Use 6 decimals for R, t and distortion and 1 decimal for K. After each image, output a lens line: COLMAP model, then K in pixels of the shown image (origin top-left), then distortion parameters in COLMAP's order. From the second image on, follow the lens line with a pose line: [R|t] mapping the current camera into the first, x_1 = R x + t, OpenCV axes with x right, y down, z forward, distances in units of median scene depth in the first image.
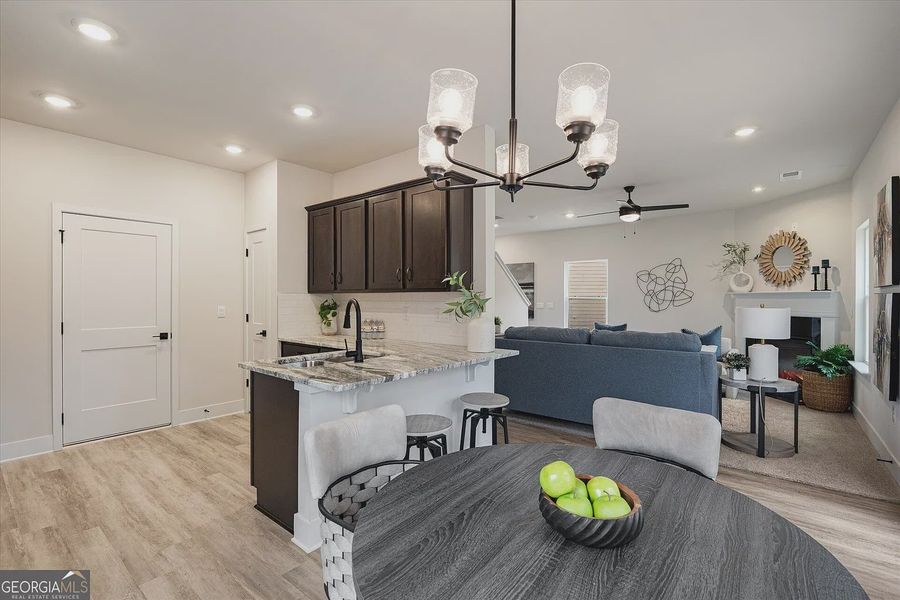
lens RADIAL K [[407.7, 0, 450.0], [0, 407.7, 300.0], [0, 0, 1]] dist [-0.000880, -0.000053]
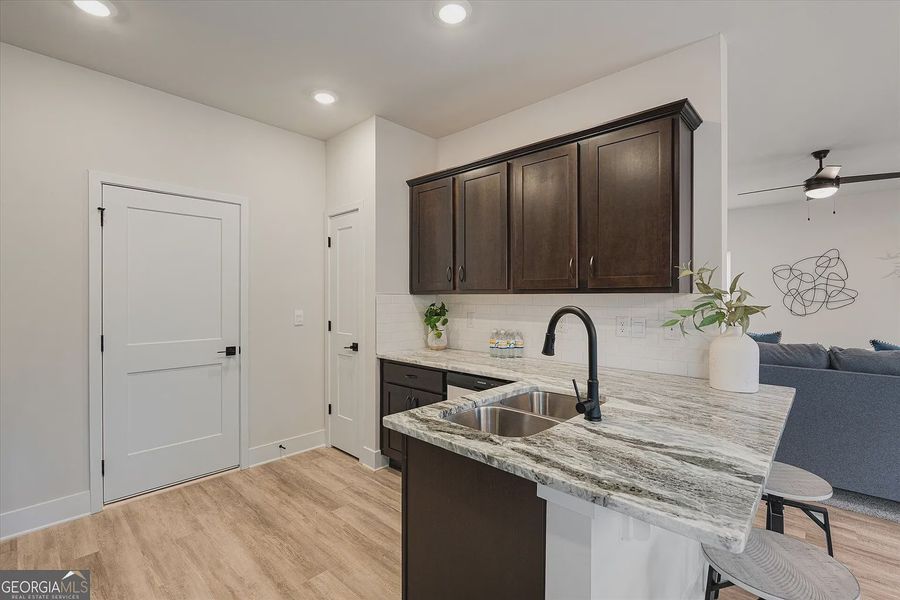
lens RADIAL K [[403.7, 0, 451.4], [0, 403.7, 299.1], [0, 0, 1]] dist [-0.000549, -0.000119]
pose [[0.997946, 0.000097, -0.064055, -0.225359], [-0.000017, 0.999999, 0.001247, -0.008624], [0.064055, -0.001243, 0.997946, 0.255099]]
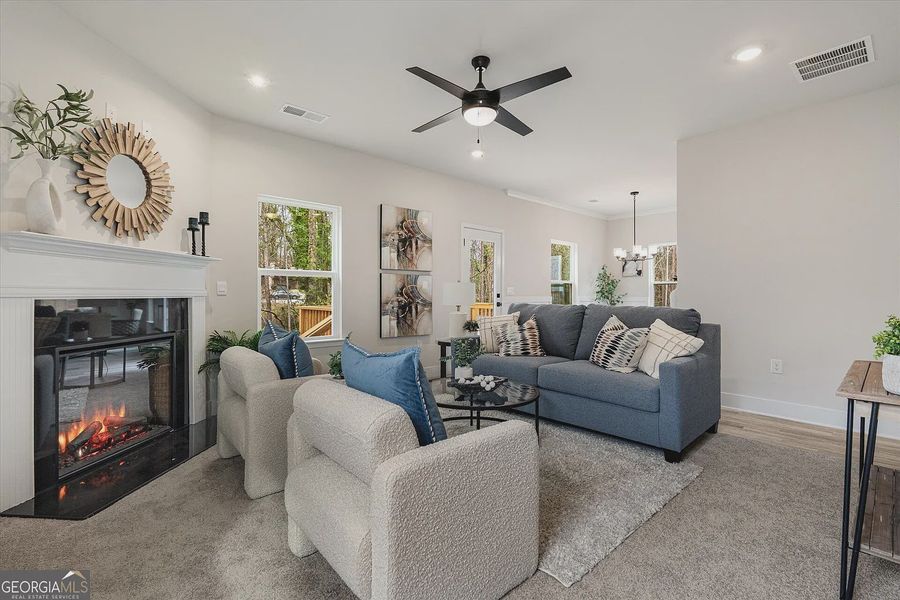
lens RADIAL K [[395.2, 0, 450.0], [0, 395.2, 300.0], [0, 0, 1]] dist [-0.001692, -0.000118]
pose [[-0.987598, -0.005481, 0.156906, 0.464598], [-0.003284, 0.999893, 0.014257, 0.044482], [-0.156967, 0.013565, -0.987511, 1.827315]]
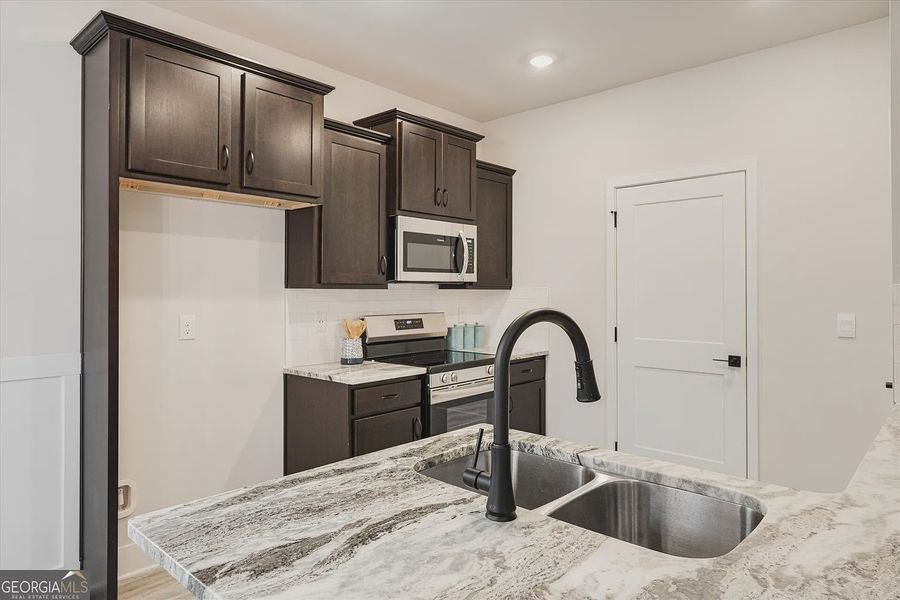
lens RADIAL K [[553.1, 0, 446.2], [0, 553.1, 287.7], [0, 0, 1]] dist [-0.003796, -0.001263]
pose [[-0.060173, -0.009257, -0.998145, 0.114966], [-0.004256, 0.999950, -0.009017, -0.008680], [0.998179, 0.003705, -0.060210, 0.581078]]
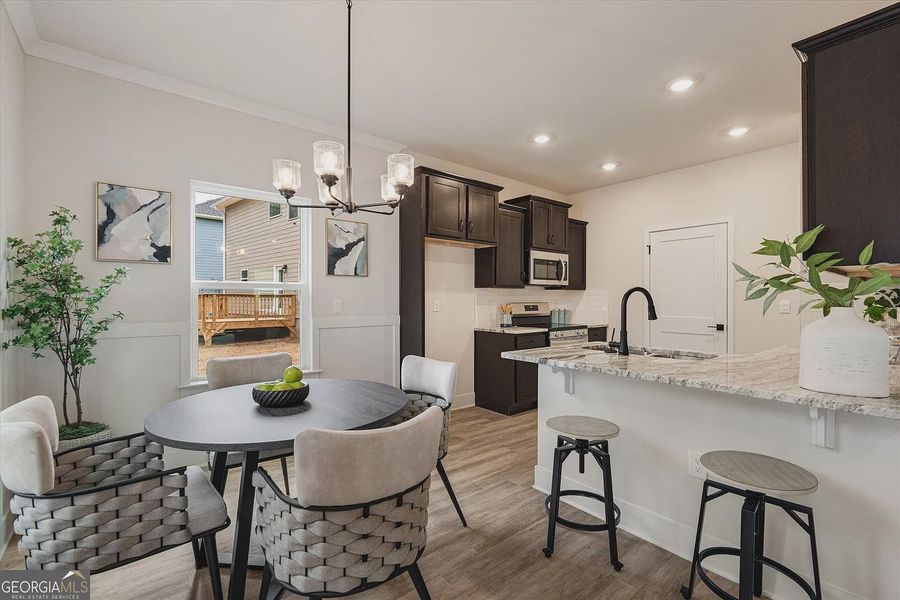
lens RADIAL K [[395.2, 0, 450.0], [0, 395.2, 300.0], [0, 0, 1]] dist [-0.001692, -0.000118]
pose [[-0.202924, 0.000687, -0.979194, 0.430026], [-0.005324, 0.999984, 0.001805, 0.016569], [0.979180, 0.005579, -0.202917, 0.471748]]
